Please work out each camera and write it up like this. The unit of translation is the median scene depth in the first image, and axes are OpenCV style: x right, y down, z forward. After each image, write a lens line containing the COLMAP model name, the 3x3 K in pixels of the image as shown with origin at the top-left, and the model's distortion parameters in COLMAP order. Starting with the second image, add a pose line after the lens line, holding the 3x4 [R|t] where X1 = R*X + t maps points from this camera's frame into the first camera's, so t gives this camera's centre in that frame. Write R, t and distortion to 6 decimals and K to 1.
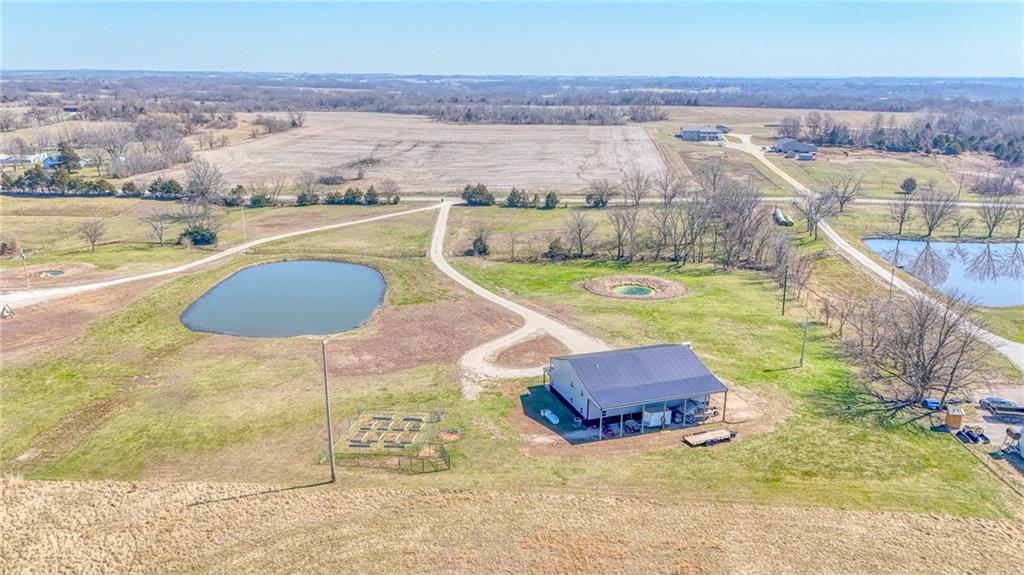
lens RADIAL K [[751.8, 0, 510.7], [0, 751.8, 289.1], [0, 0, 1]] dist [0.079097, -0.072818]
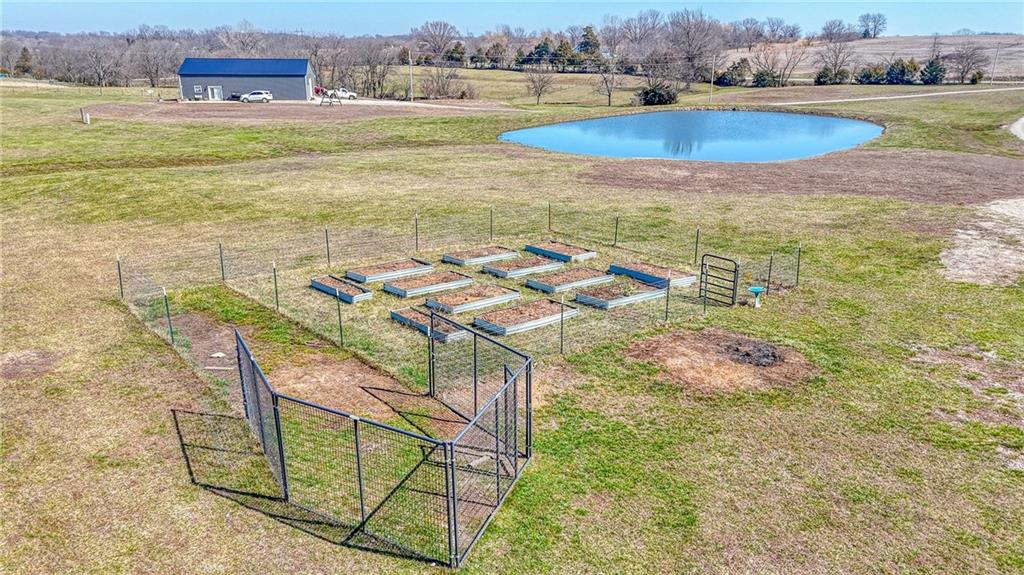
lens RADIAL K [[751.8, 0, 511.4], [0, 751.8, 291.4], [0, 0, 1]] dist [0.079097, -0.072818]
pose [[0.746673, 0.202590, -0.633591, -0.004786], [-0.182081, 0.978362, 0.098251, 0.071702], [0.639786, 0.042004, 0.767405, 0.353585]]
